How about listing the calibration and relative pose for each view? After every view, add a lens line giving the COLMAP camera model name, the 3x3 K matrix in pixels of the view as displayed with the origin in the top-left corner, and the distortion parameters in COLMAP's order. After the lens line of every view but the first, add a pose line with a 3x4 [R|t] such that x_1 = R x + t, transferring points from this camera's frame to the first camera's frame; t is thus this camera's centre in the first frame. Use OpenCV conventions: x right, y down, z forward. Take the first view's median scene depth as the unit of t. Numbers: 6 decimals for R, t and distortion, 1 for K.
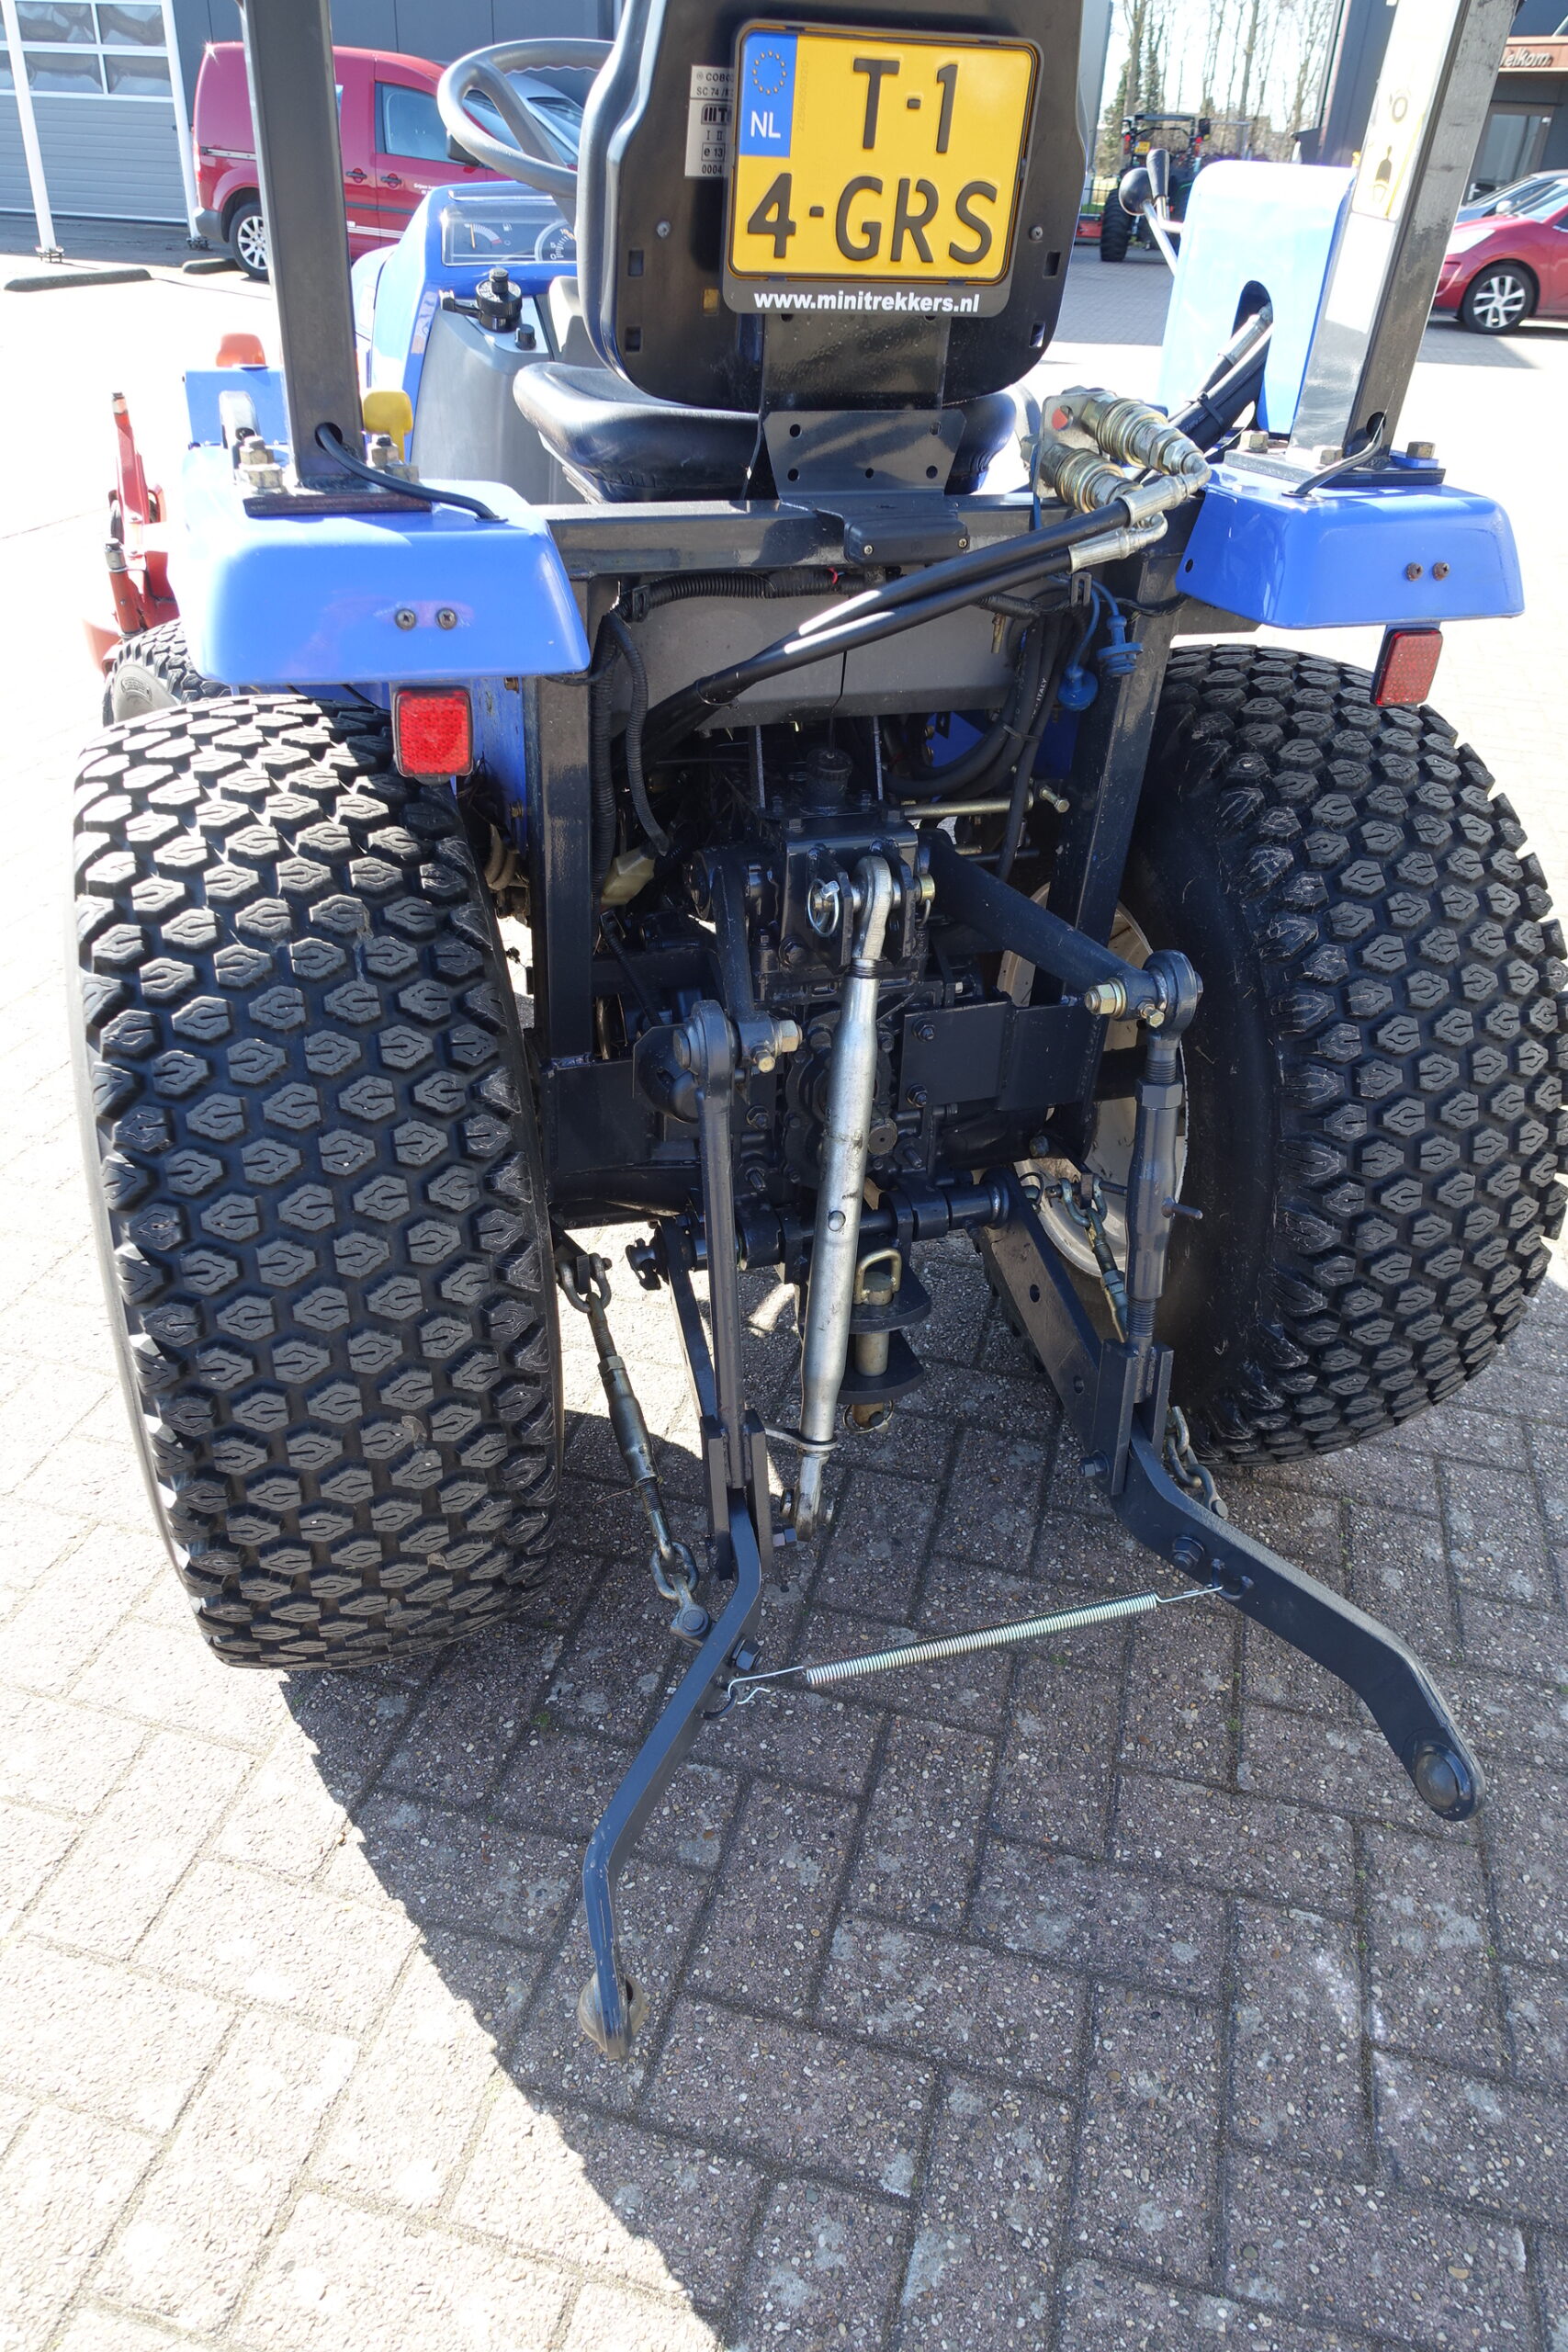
lens RADIAL K [[1615.7, 0, 775.3], [0, 1615.7, 1172.8], [0, 0, 1]] dist [0.004463, -0.002480]
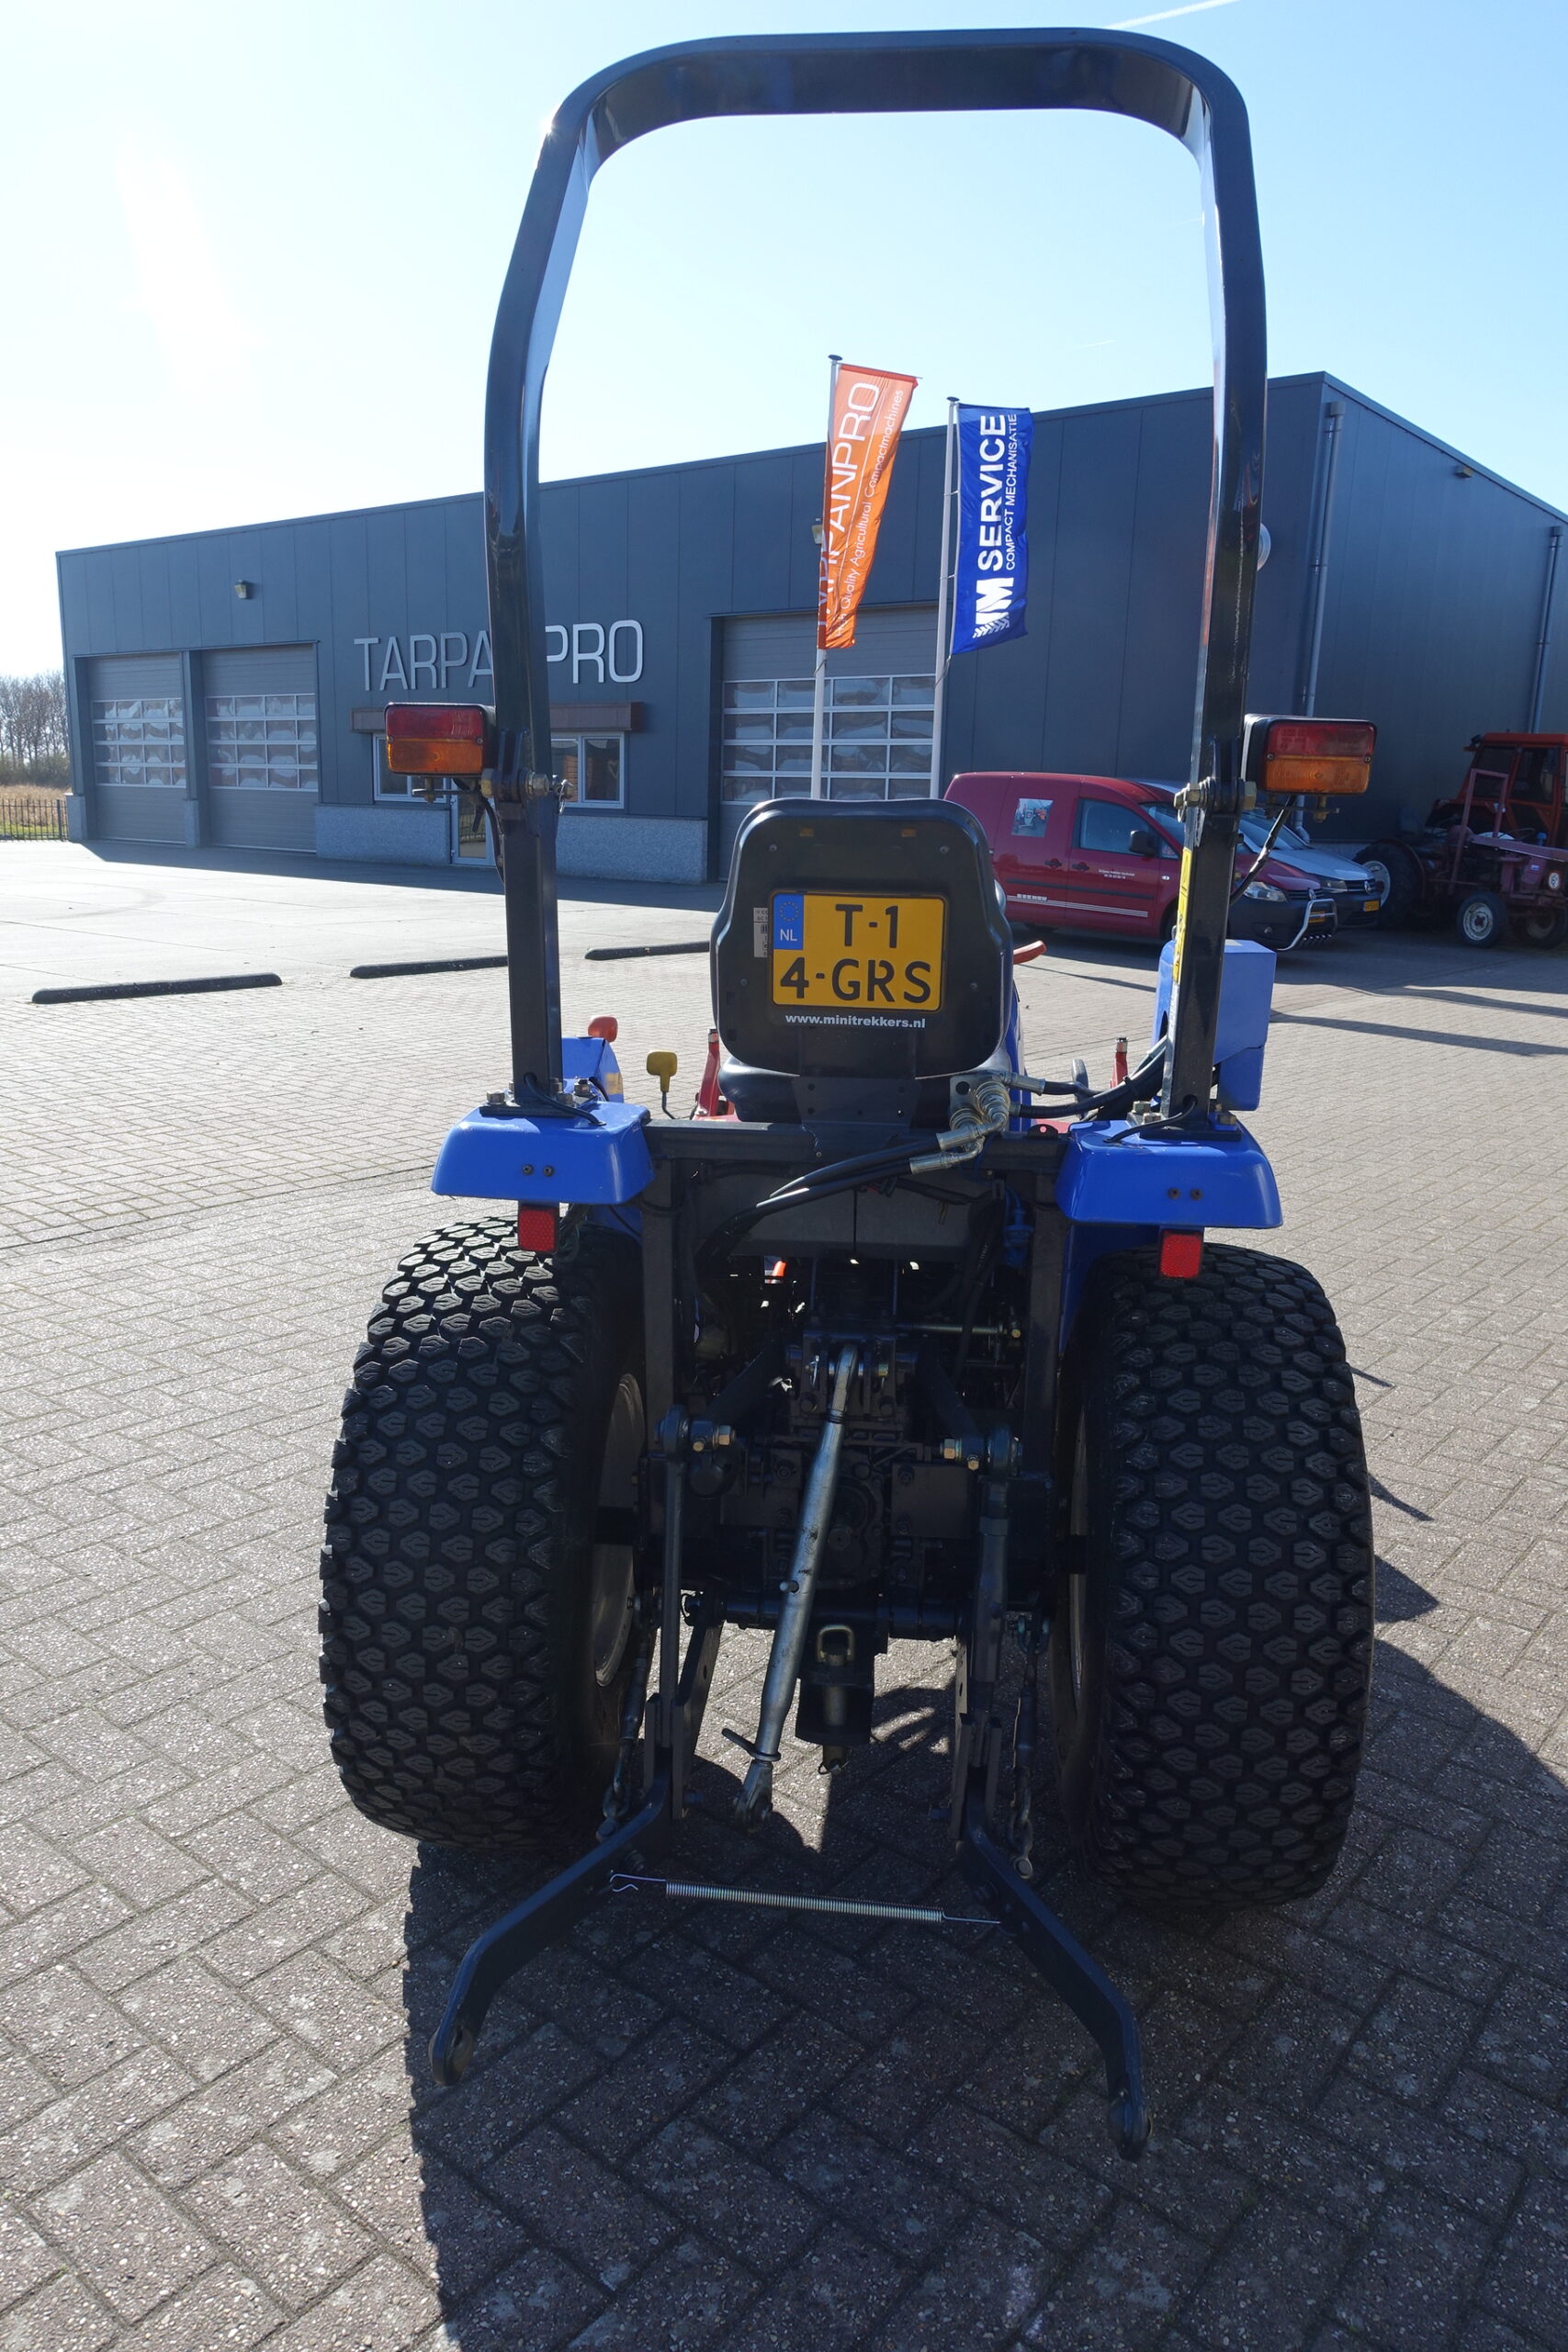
lens RADIAL K [[1614.8, 0, 779.4], [0, 1614.8, 1182.0], [0, 0, 1]] dist [0.007751, -0.000352]
pose [[0.913732, 0.074602, -0.399410, 0.688473], [-0.207132, 0.931204, -0.299927, 0.152416], [0.349557, 0.356783, 0.866323, -0.455695]]
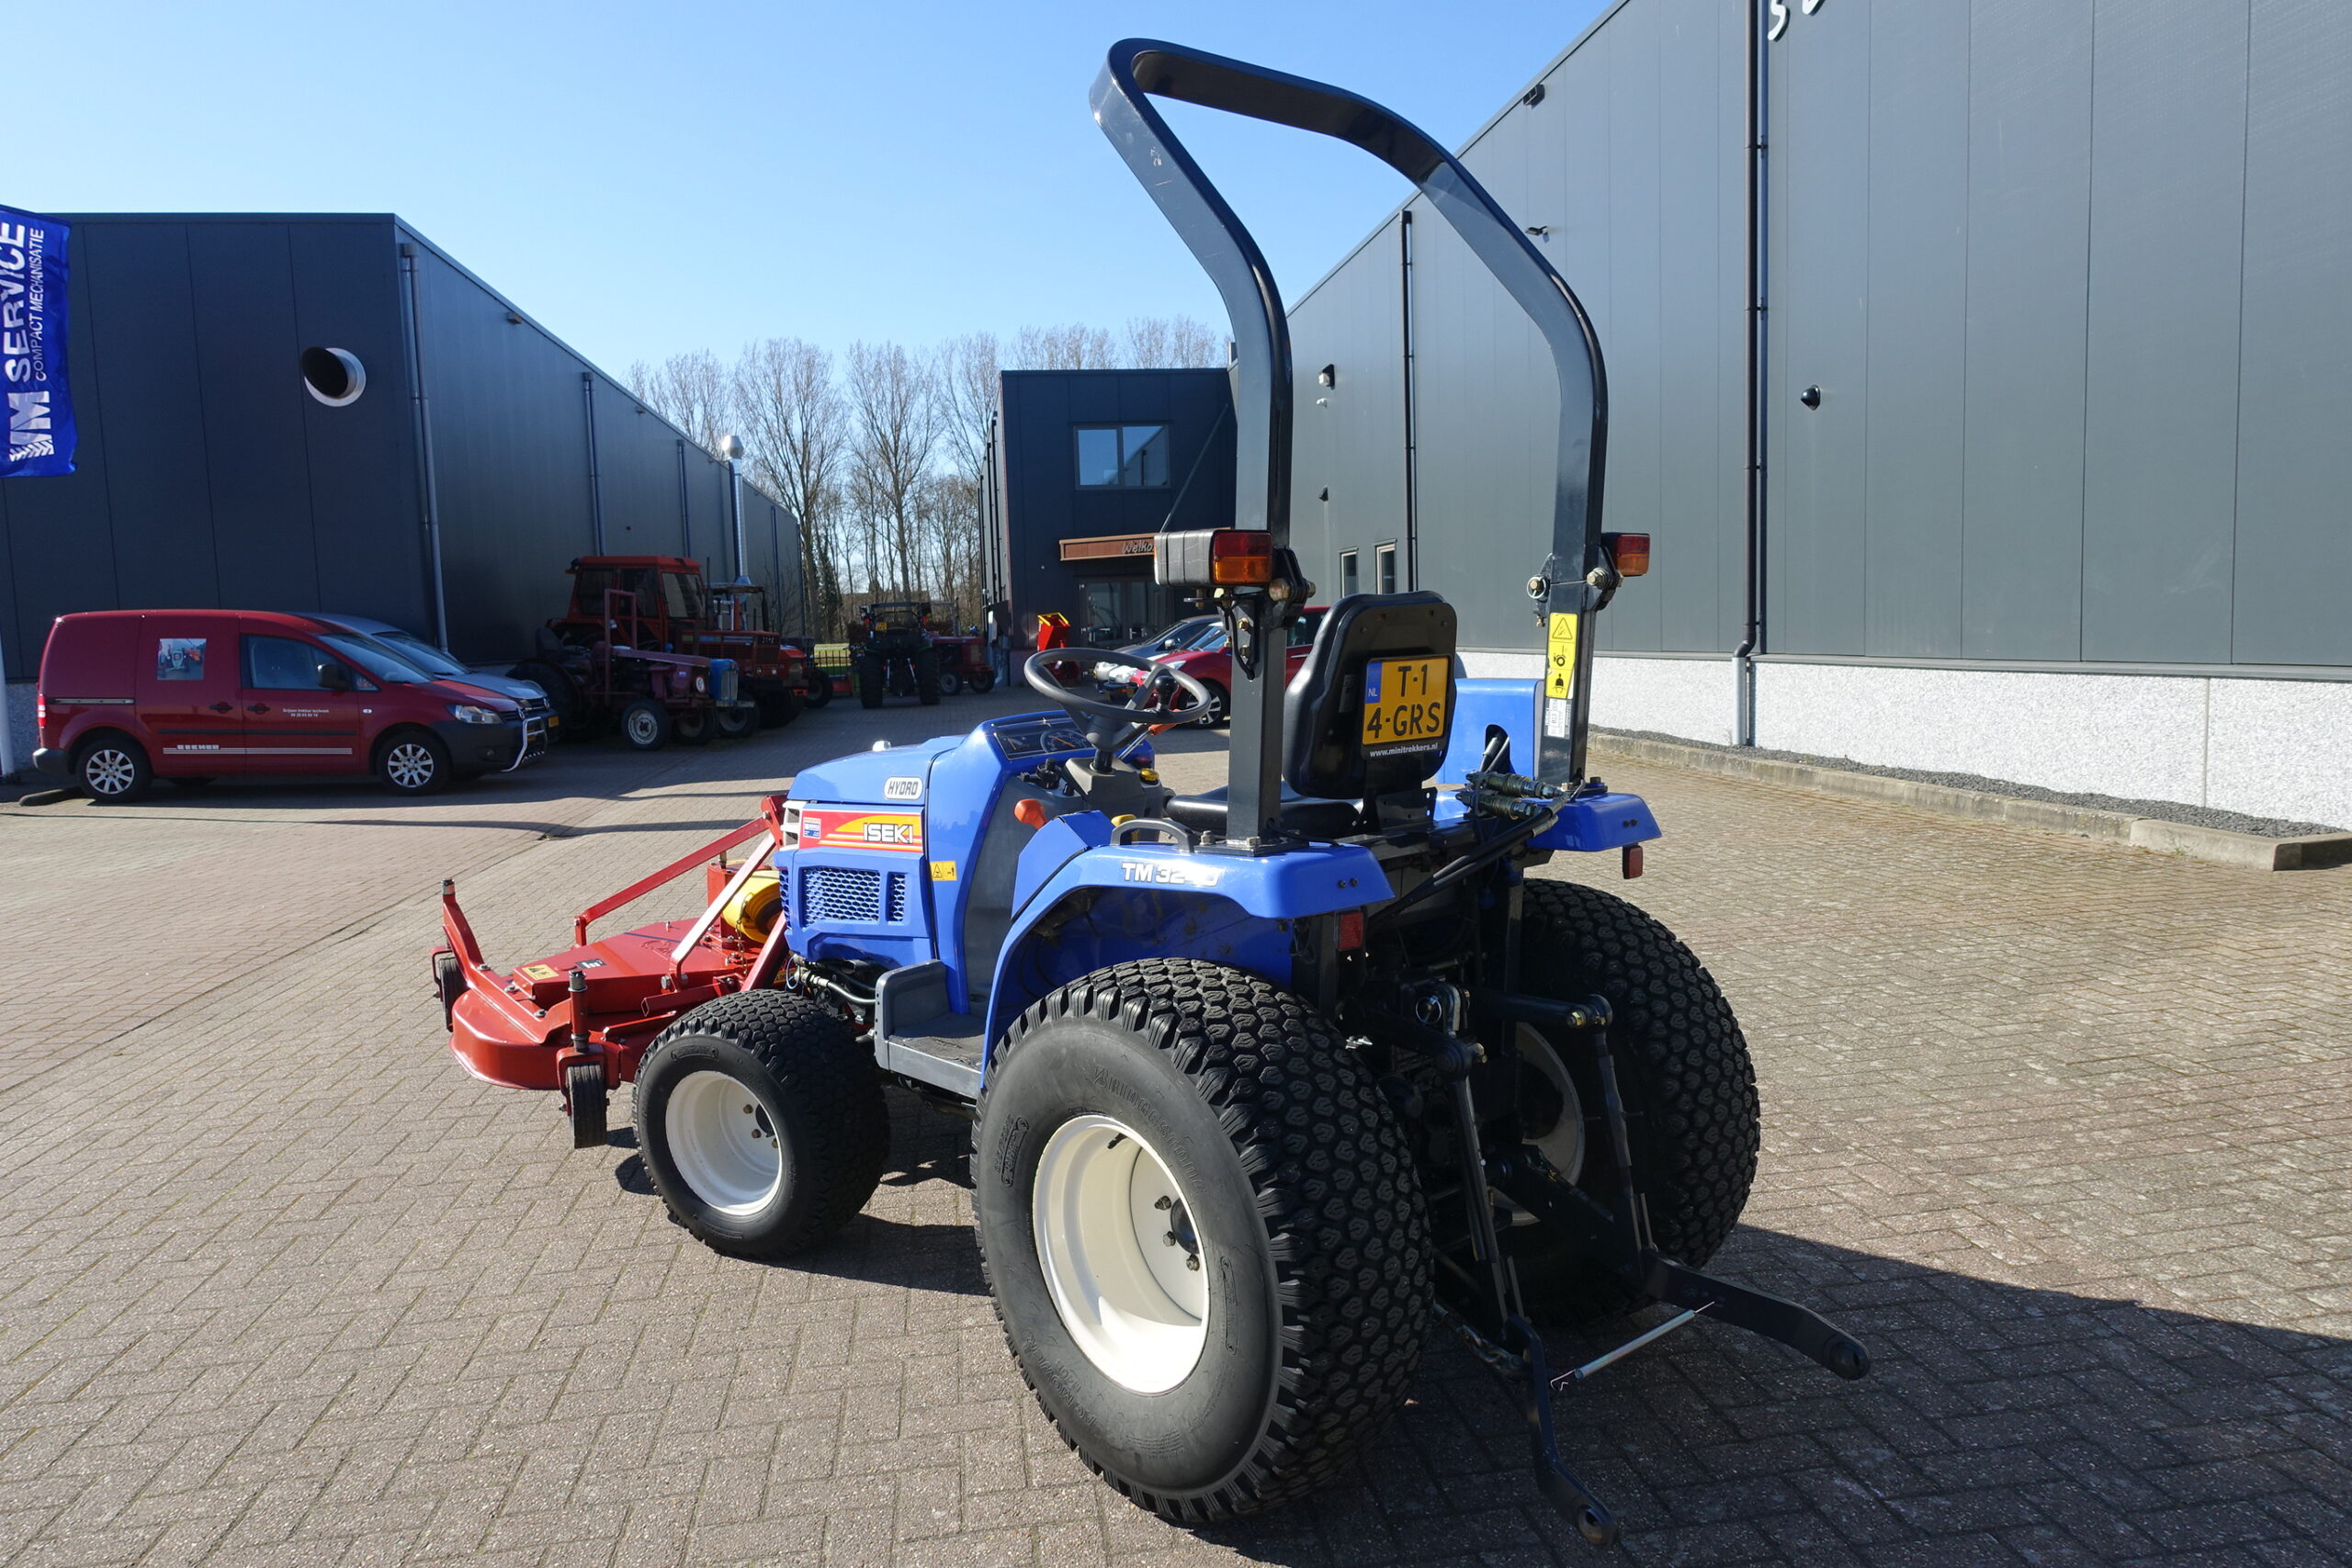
lens RADIAL K [[1620.2, 0, 1176.9], [0, 1620.2, 782.8], [0, 0, 1]] dist [0.002126, 0.003019]
pose [[0.917613, -0.111750, 0.381444, -1.132115], [0.270621, 0.878531, -0.393633, 0.348518], [-0.291122, 0.464430, 0.836393, -0.867180]]
